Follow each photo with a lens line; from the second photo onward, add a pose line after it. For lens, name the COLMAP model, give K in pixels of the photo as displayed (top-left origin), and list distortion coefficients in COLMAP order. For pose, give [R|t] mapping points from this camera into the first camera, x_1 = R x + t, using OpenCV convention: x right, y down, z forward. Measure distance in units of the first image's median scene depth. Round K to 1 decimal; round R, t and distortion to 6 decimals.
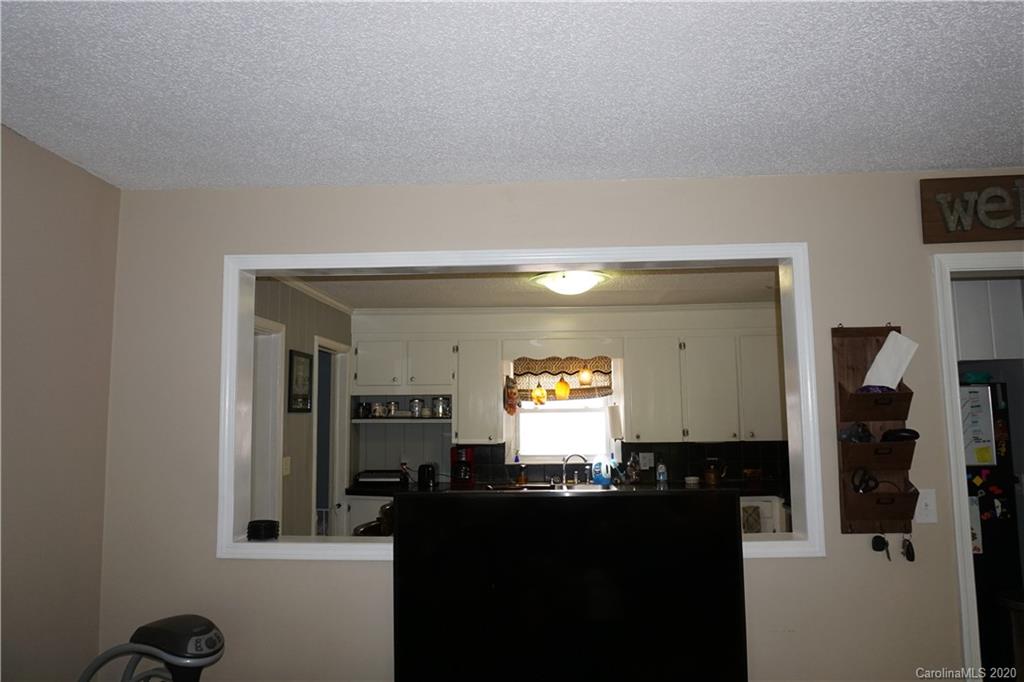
lens RADIAL K [[691.1, 0, 512.0], [0, 691.1, 341.0], [0, 0, 1]] dist [-0.006762, 0.003239]
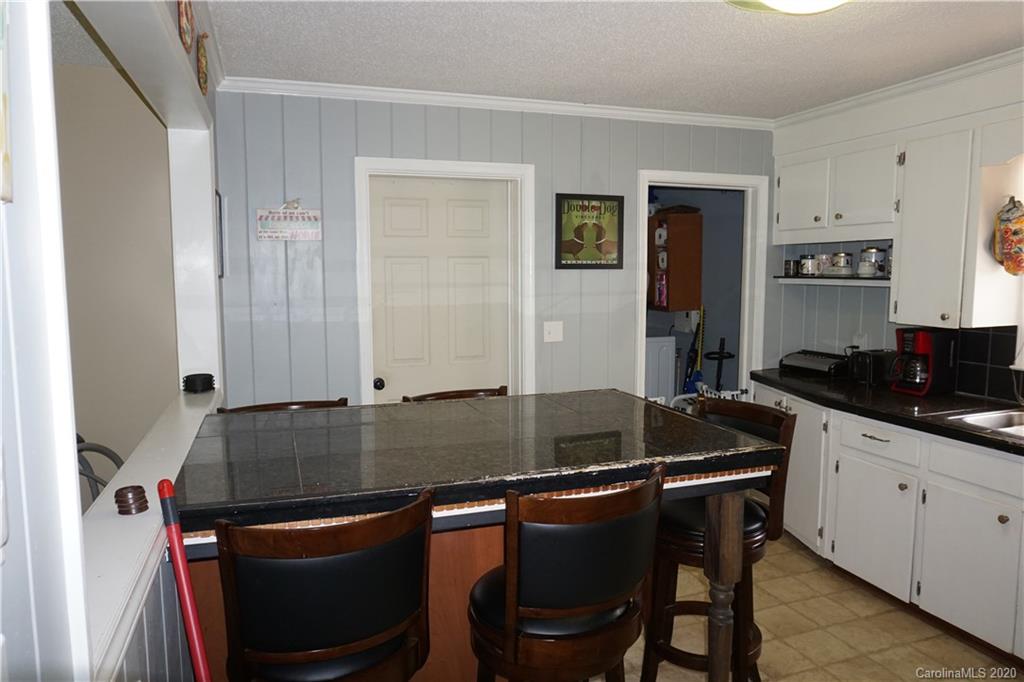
lens RADIAL K [[691.1, 0, 512.0], [0, 691.1, 341.0], [0, 0, 1]] dist [-0.006762, 0.003239]
pose [[0.389467, 0.098751, -0.915731, 0.332832], [0.093806, 0.984813, 0.146097, 0.046998], [0.916251, -0.142801, 0.374289, 0.472768]]
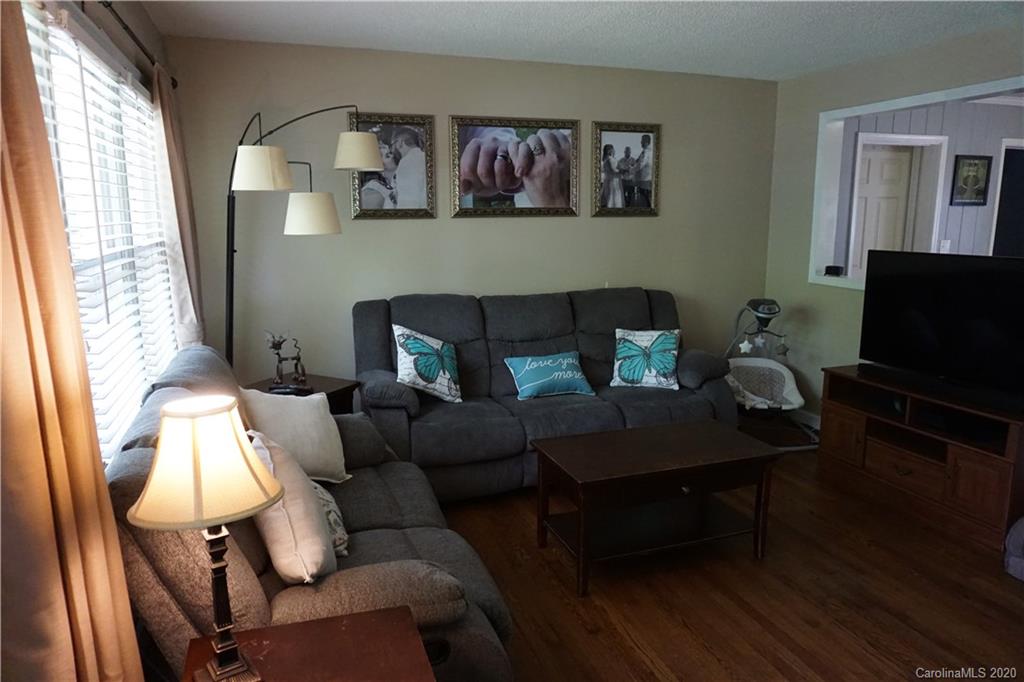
lens RADIAL K [[691.1, 0, 512.0], [0, 691.1, 341.0], [0, 0, 1]] dist [-0.006762, 0.003239]
pose [[0.386746, 0.168536, -0.906655, 0.432800], [0.098336, 0.970016, 0.222260, -0.013381], [0.916928, -0.175115, 0.358577, -0.195761]]
